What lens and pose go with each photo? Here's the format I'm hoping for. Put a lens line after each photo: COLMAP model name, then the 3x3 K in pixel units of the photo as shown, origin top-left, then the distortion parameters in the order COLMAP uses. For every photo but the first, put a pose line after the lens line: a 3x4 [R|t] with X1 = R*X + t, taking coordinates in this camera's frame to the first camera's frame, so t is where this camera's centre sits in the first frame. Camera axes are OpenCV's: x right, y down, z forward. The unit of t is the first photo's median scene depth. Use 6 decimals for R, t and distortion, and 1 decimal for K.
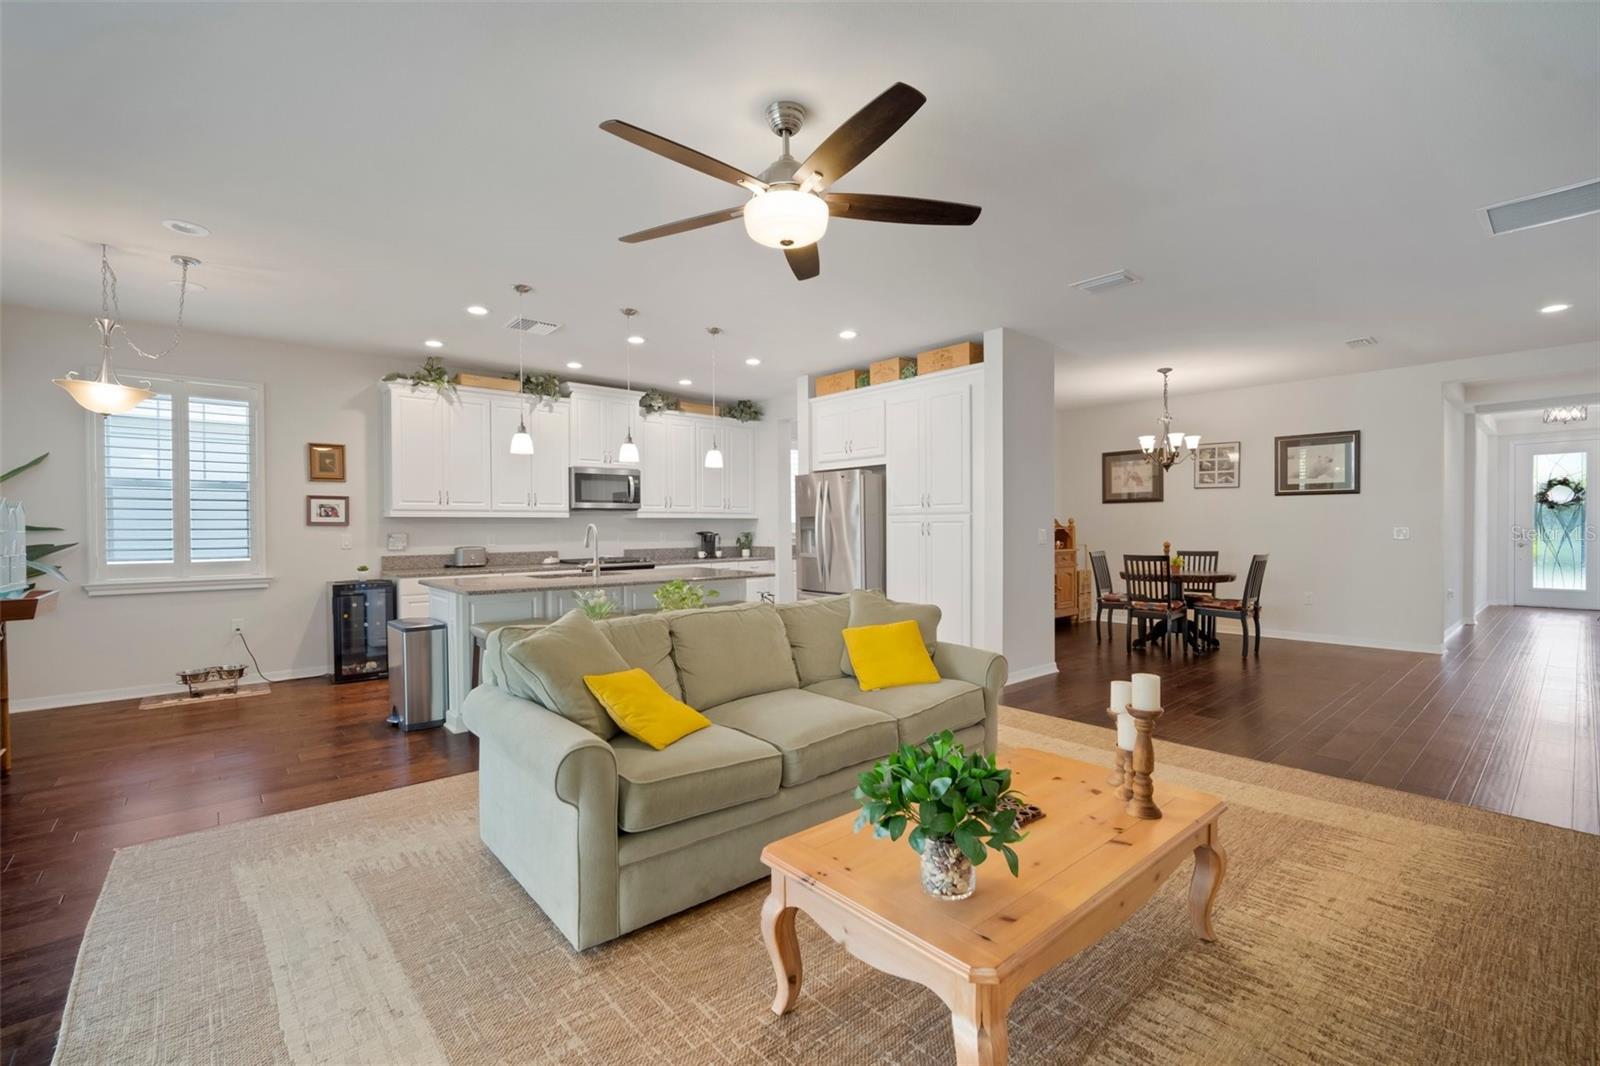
lens RADIAL K [[691.1, 0, 795.5], [0, 691.1, 537.7], [0, 0, 1]] dist [-0.008659, 0.000119]
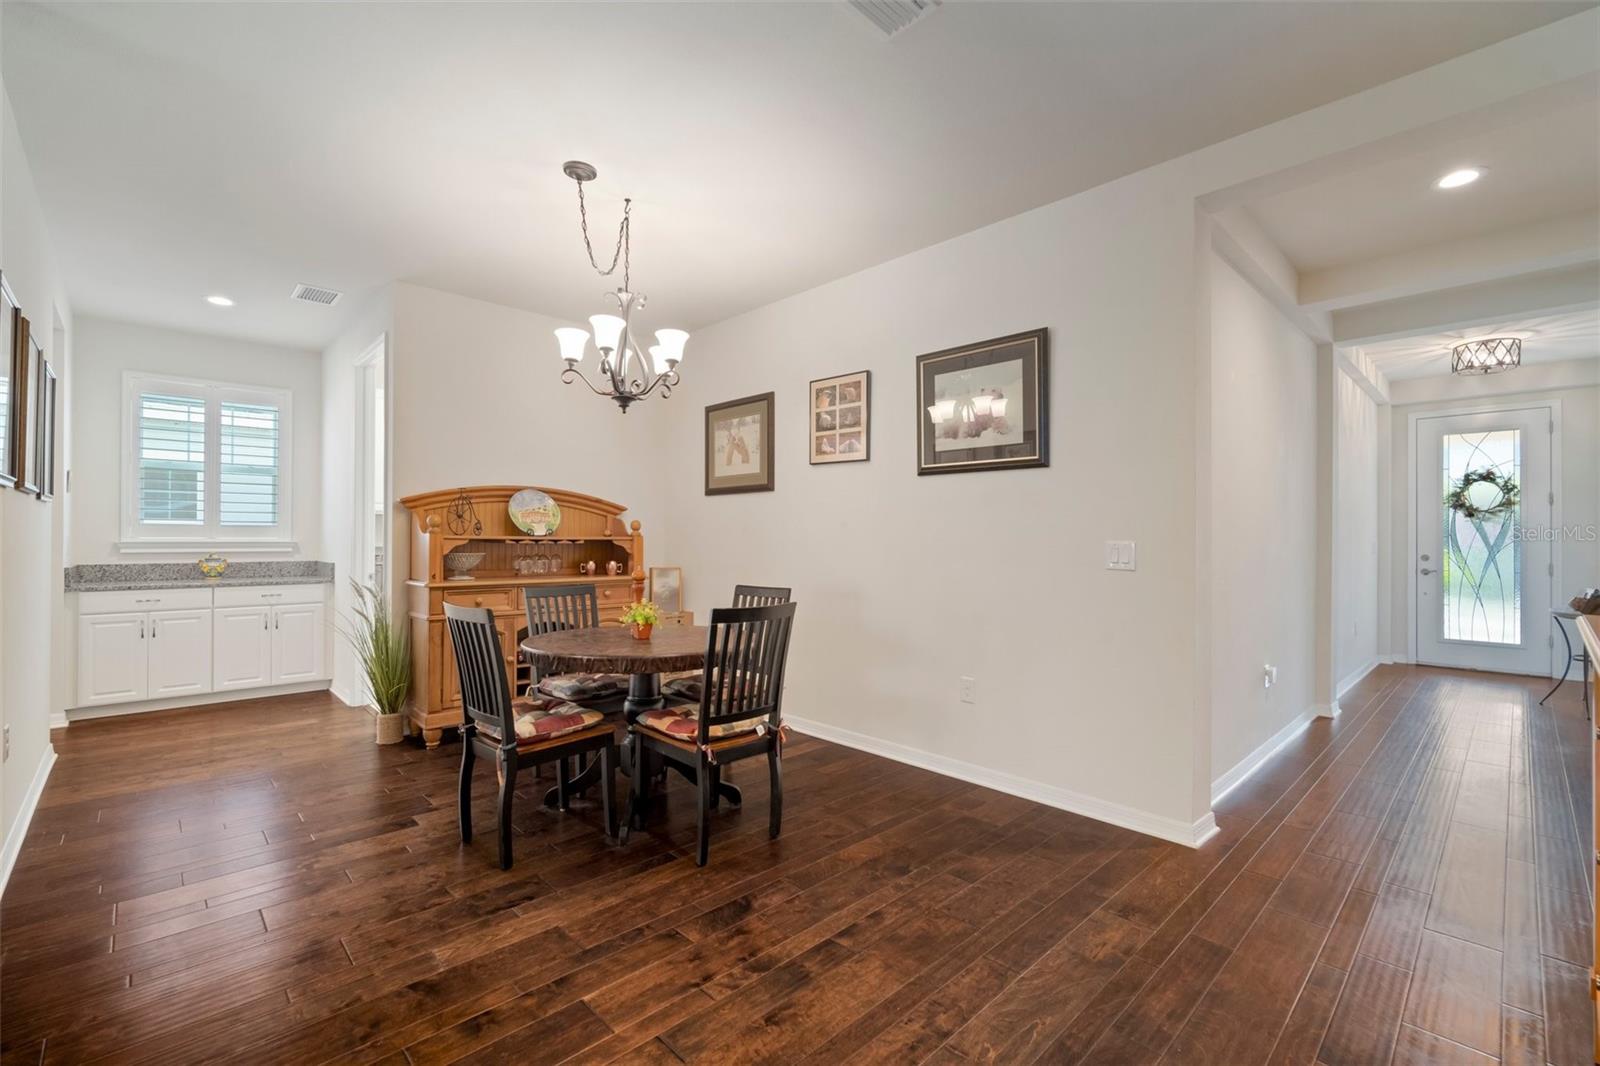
lens RADIAL K [[691.1, 0, 795.5], [0, 691.1, 537.7], [0, 0, 1]] dist [-0.008659, 0.000119]
pose [[0.998835, 0.010286, 0.047153, 0.613352], [-0.009567, 0.999835, -0.015453, -0.008615], [-0.047304, 0.014984, 0.998768, 0.535432]]
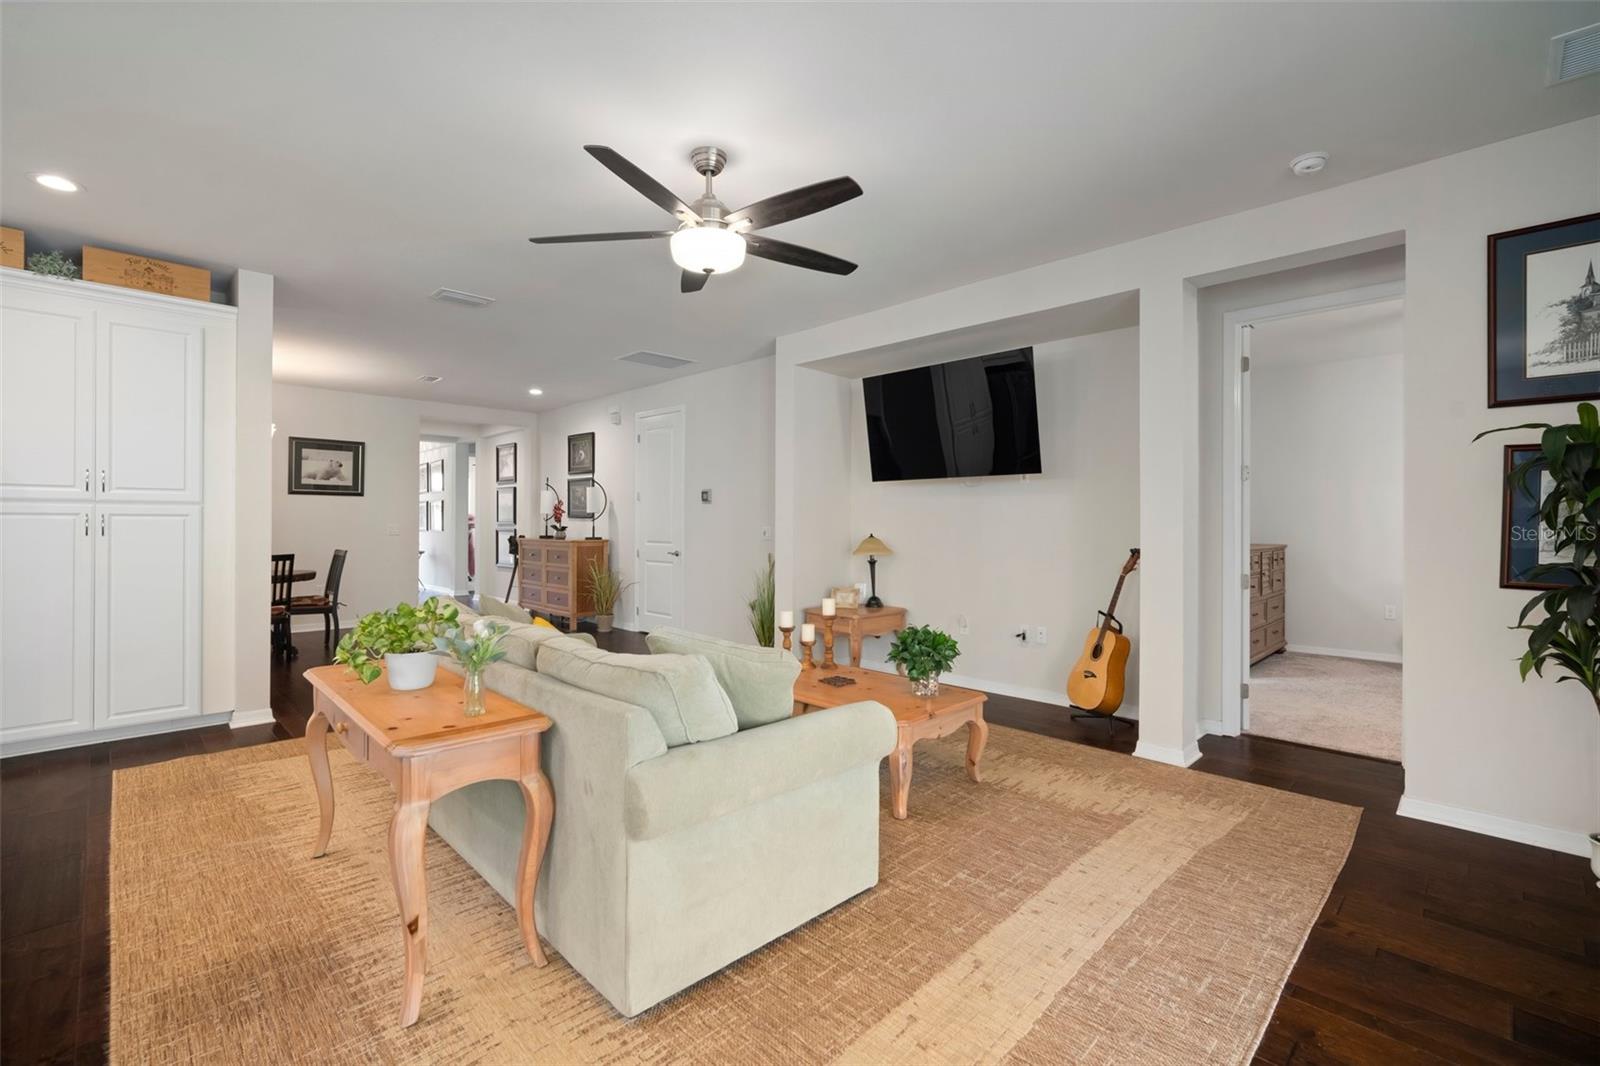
lens RADIAL K [[704.4, 0, 797.1], [0, 704.4, 519.9], [0, 0, 1]] dist [-0.005207, 0.000157]
pose [[-0.065891, 0.010794, 0.997768, -0.411191], [0.013805, 0.999856, -0.009905, -0.001582], [-0.997731, 0.013122, -0.066031, 0.329527]]
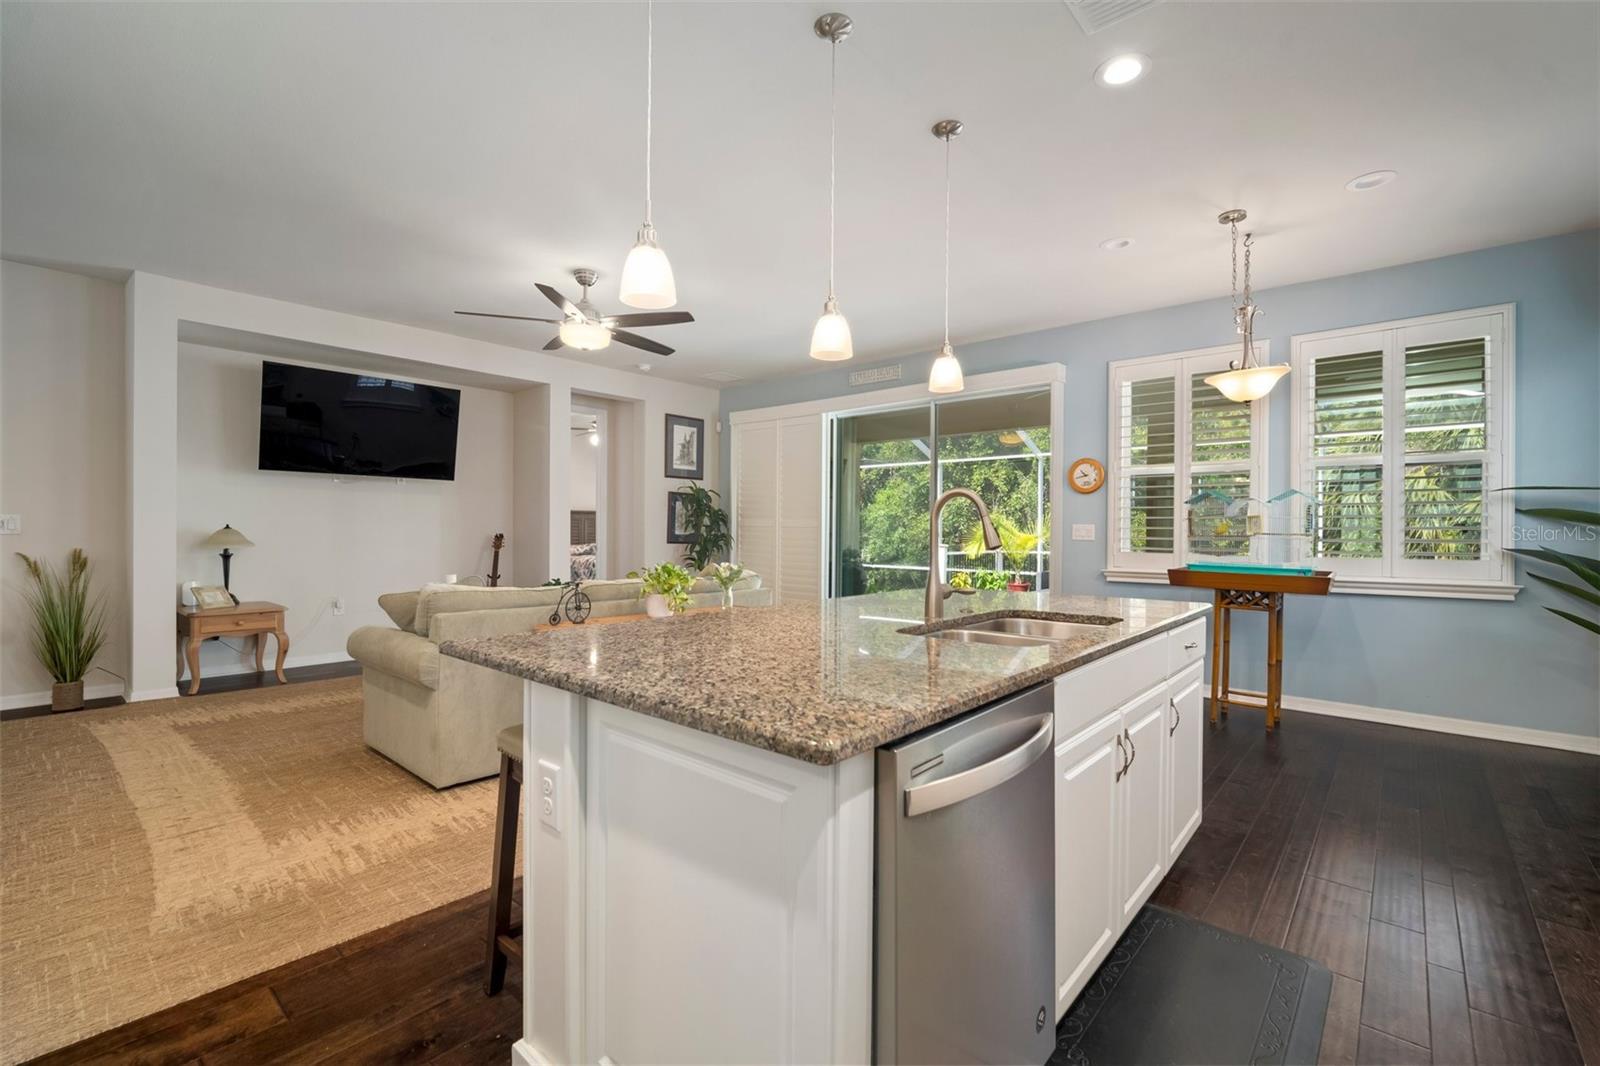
lens RADIAL K [[708.5, 0, 800.0], [0, 708.5, 533.0], [0, 0, 1]] dist [-0.001404, 0.000647]
pose [[-0.990740, -0.001040, -0.135771, -0.106725], [-0.003930, 0.999771, 0.021022, -0.001556], [0.135718, 0.021361, -0.990517, 0.996678]]
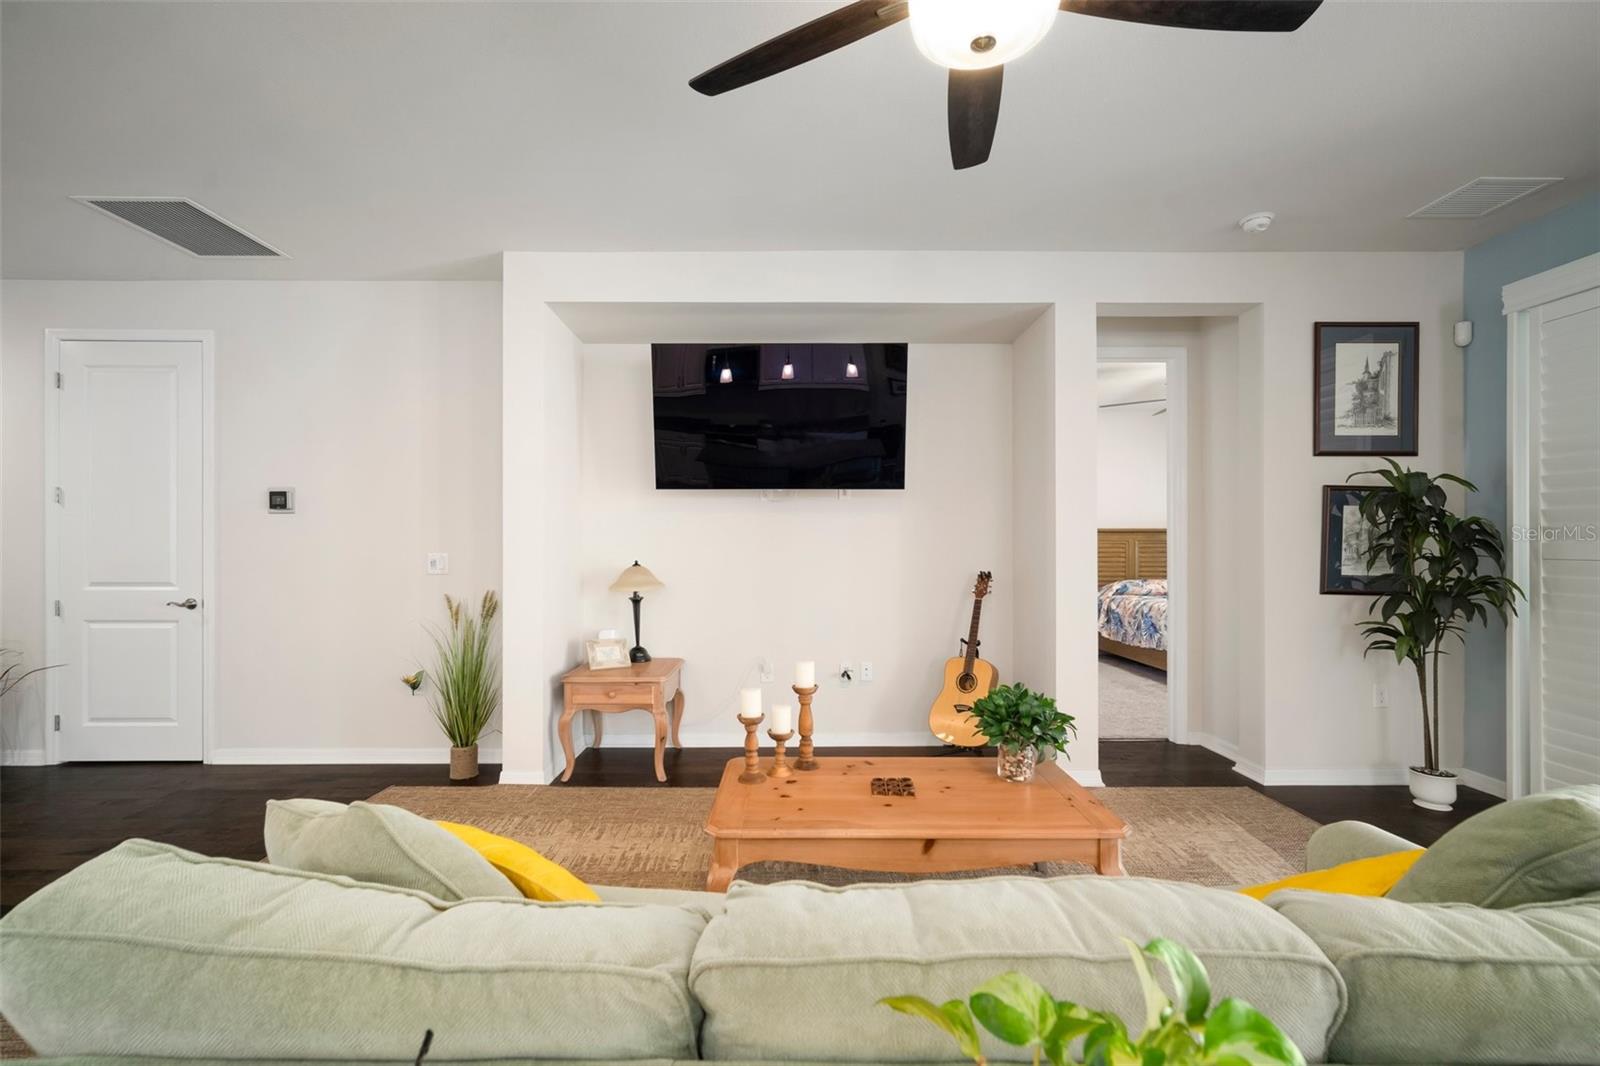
lens RADIAL K [[703.2, 0, 788.7], [0, 703.2, 543.7], [0, 0, 1]] dist [-0.001760, 0.001141]
pose [[-0.758059, 0.008761, 0.652128, -0.093142], [0.016384, 0.999850, 0.005613, -0.007926], [-0.651981, 0.014940, -0.758088, 0.549643]]
